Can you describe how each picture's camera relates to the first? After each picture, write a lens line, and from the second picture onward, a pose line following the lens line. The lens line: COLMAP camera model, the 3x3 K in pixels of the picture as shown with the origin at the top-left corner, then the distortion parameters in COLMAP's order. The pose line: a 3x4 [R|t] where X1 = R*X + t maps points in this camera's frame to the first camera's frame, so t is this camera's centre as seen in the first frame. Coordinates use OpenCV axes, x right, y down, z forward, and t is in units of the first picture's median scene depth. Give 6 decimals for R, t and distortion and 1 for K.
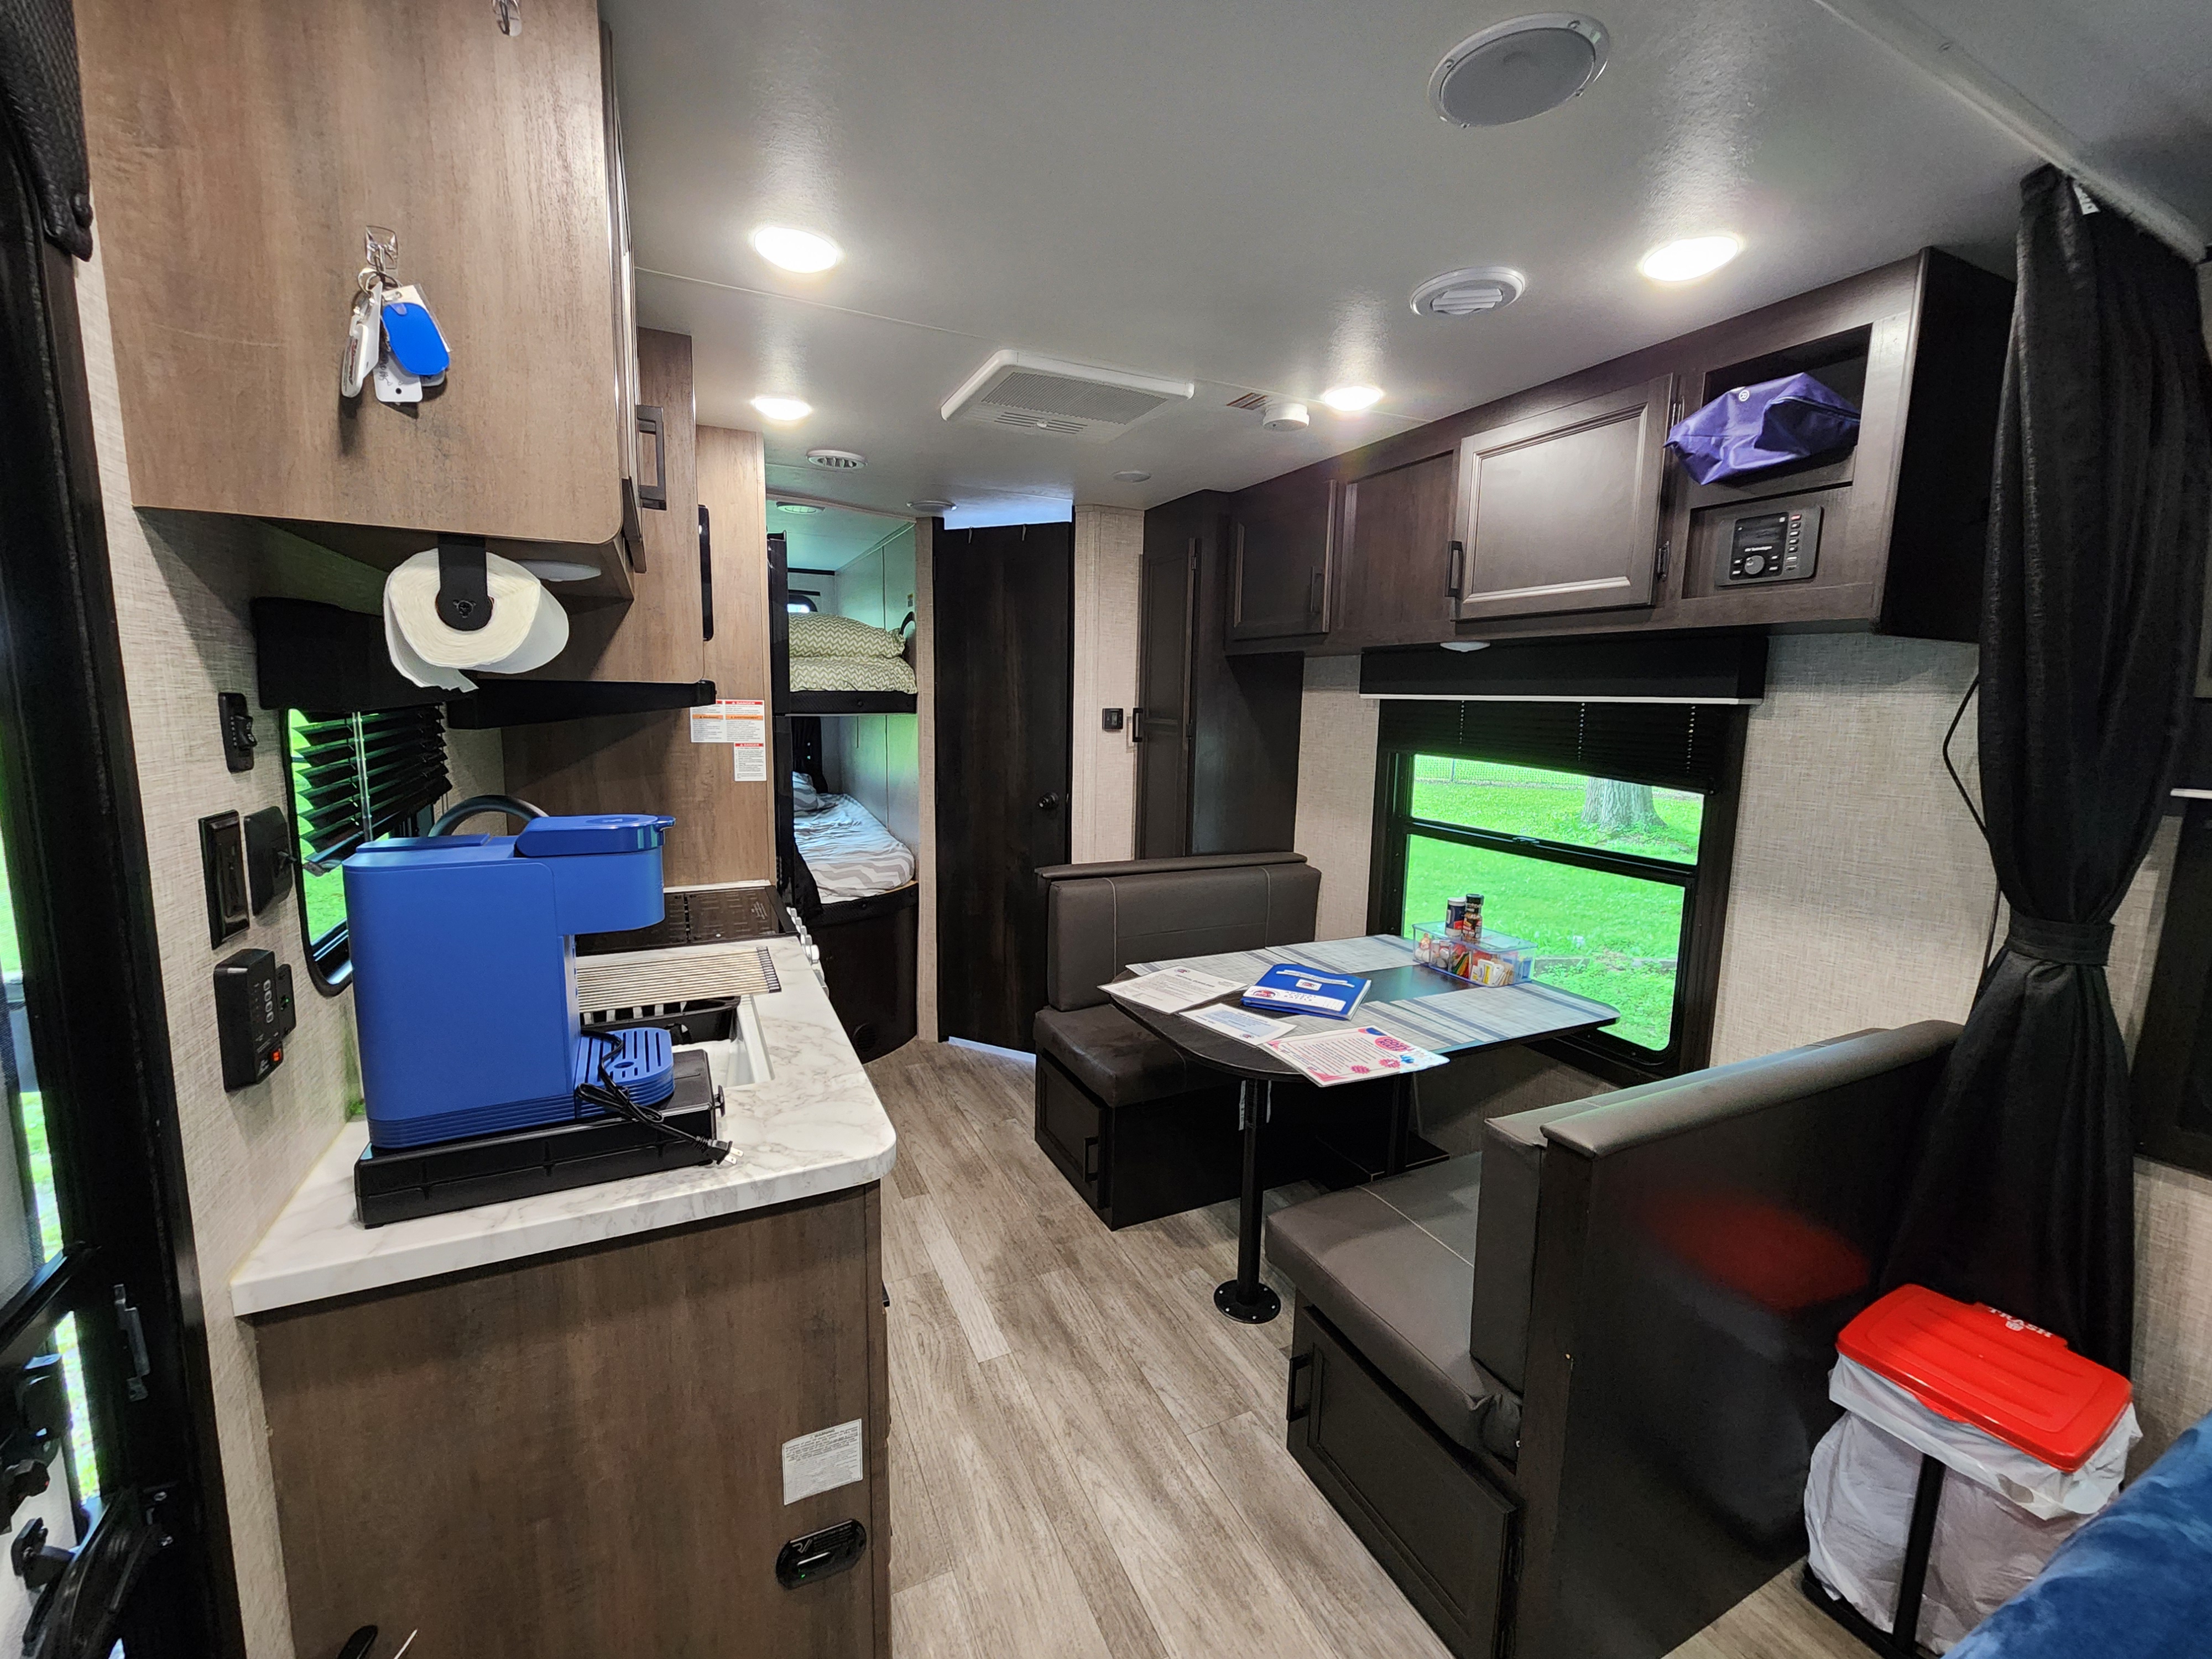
lens RADIAL K [[902.0, 0, 1112.0], [0, 902.0, 839.1], [0, 0, 1]] dist [0.009544, -0.000097]
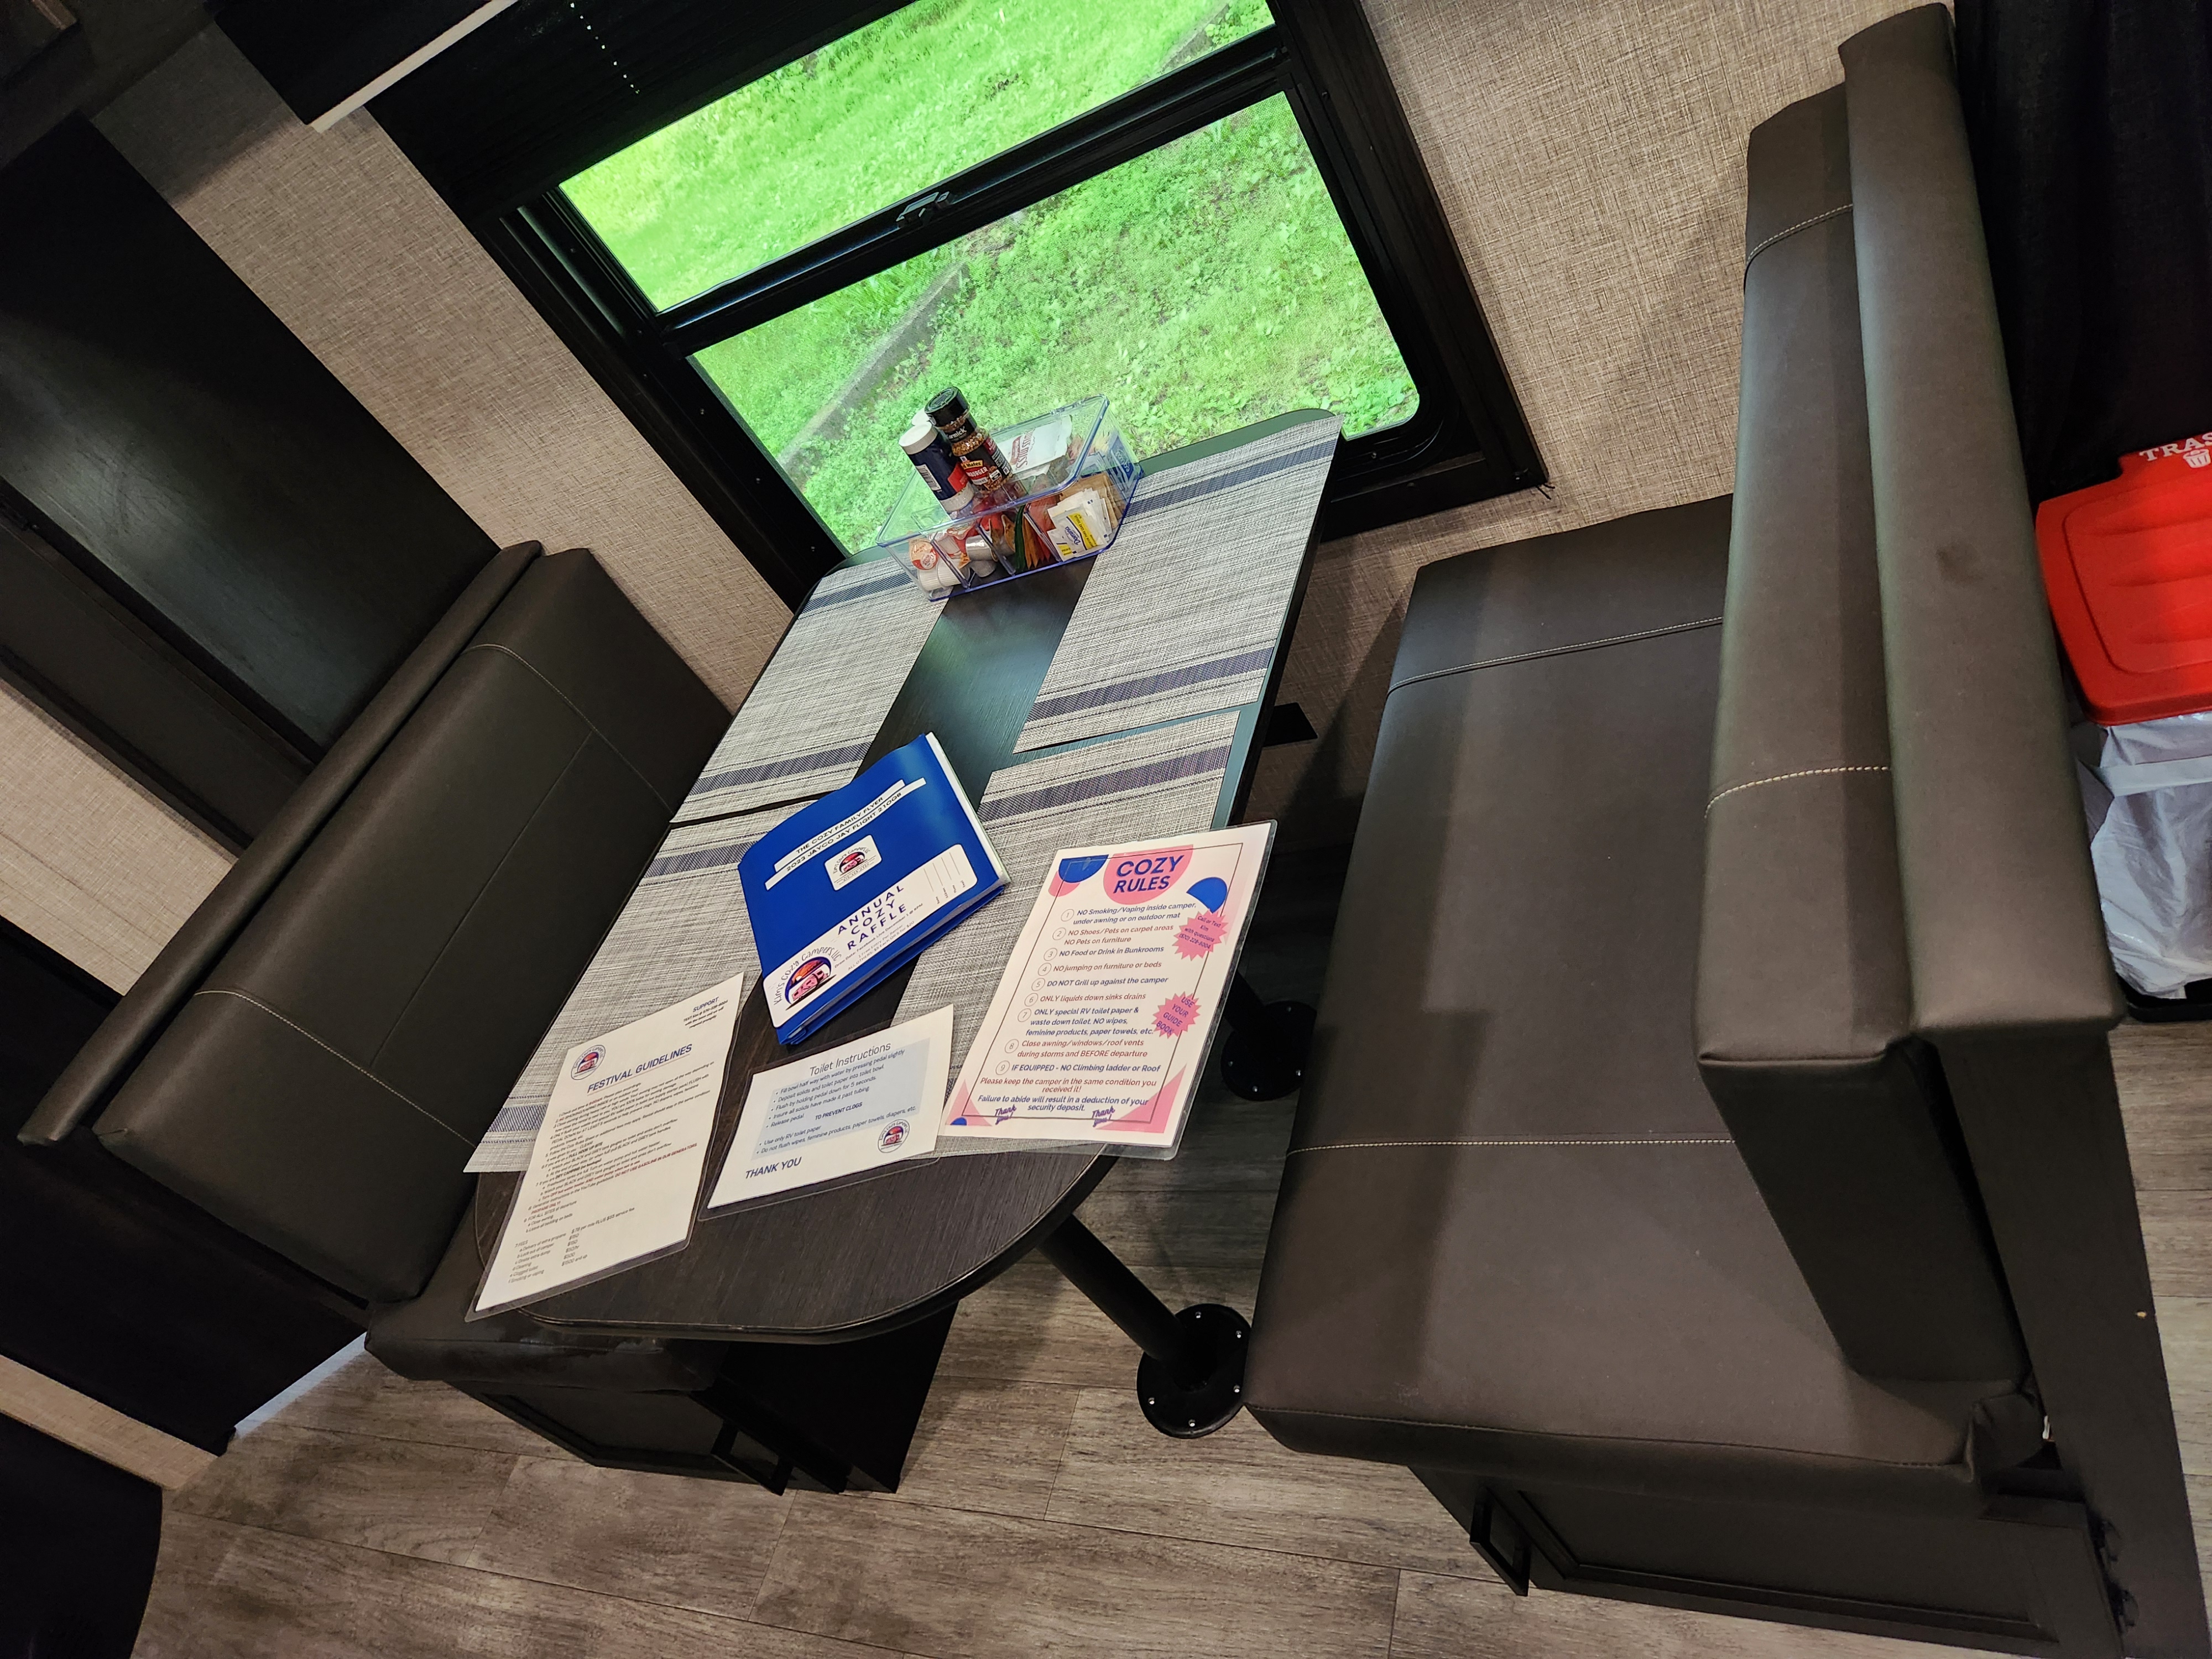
lens RADIAL K [[1502.0, 0, 1121.6], [0, 1502.0, 809.8], [0, 0, 1]] dist [0.045577, -0.036646]
pose [[0.592062, -0.743600, 0.310680, 0.091327], [0.584609, 0.661644, 0.469531, -0.092246], [-0.554703, -0.096365, 0.826449, 0.354640]]
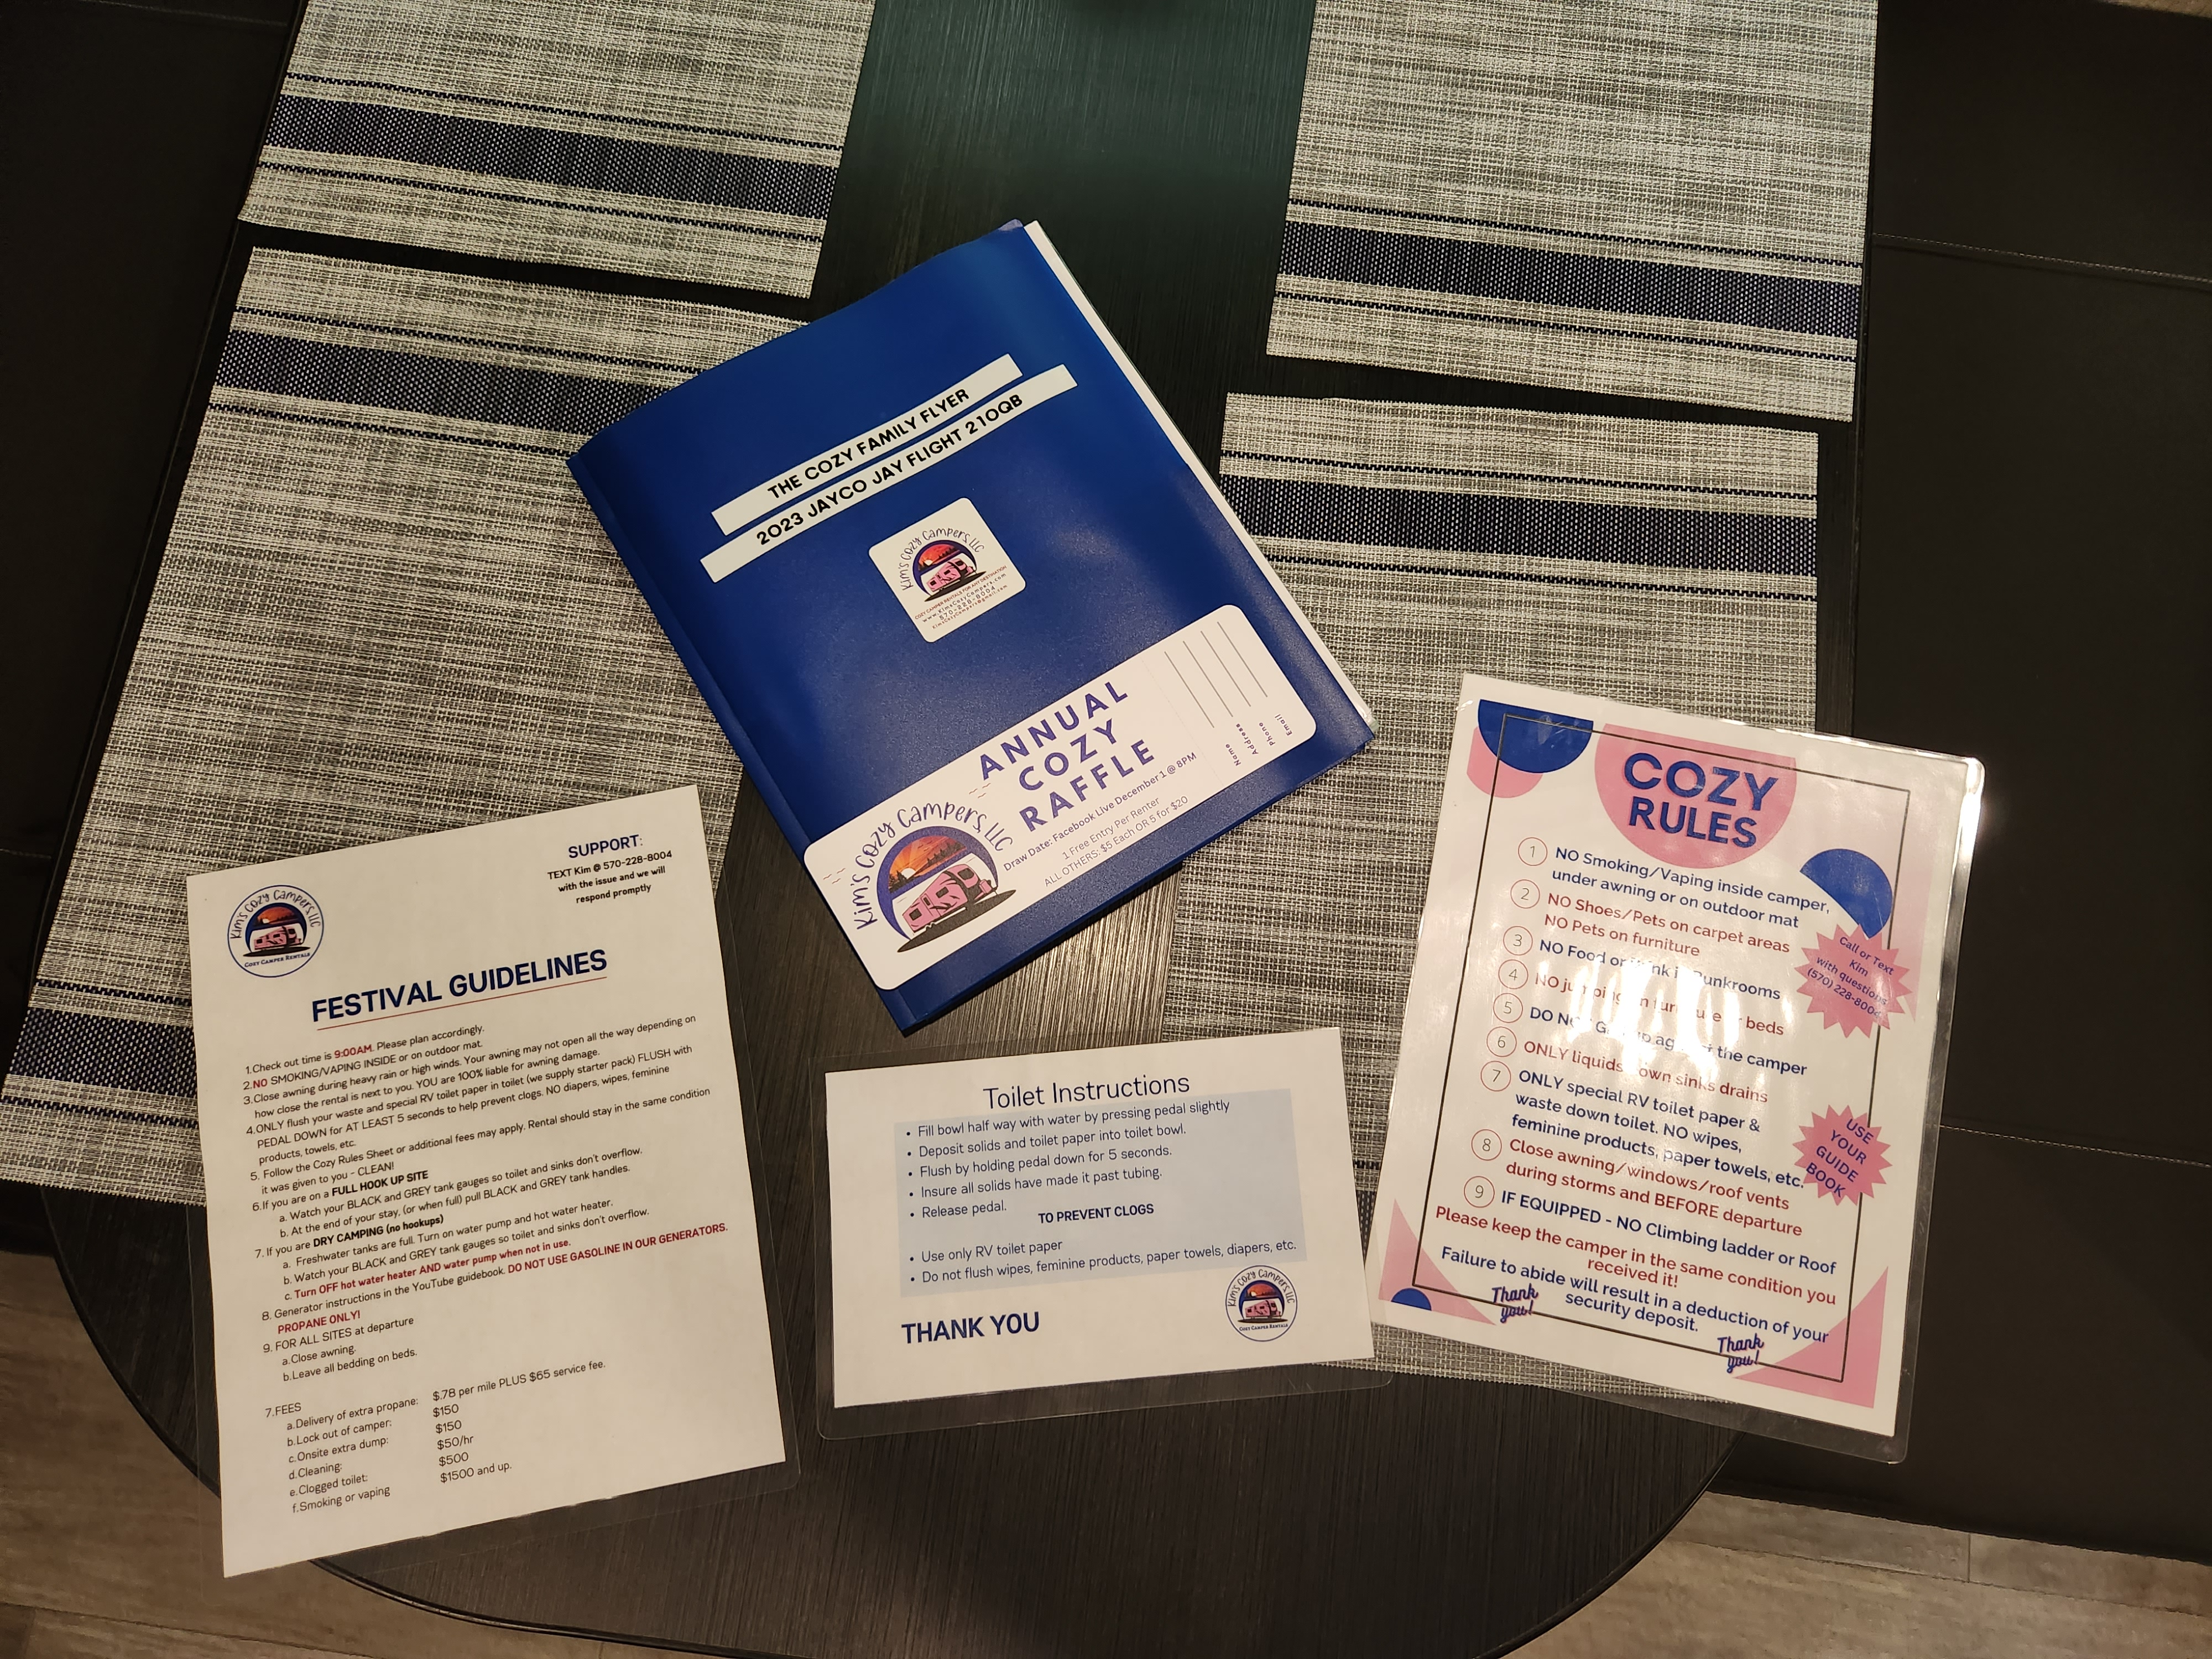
lens RADIAL K [[1502.0, 0, 1106.5], [0, 1502.0, 837.6], [0, 0, 1]] dist [0.045577, -0.036646]
pose [[0.553608, -0.819063, 0.150515, 0.134448], [0.132033, 0.264779, 0.955228, -0.108306], [-0.822245, -0.508948, 0.254726, 0.807162]]
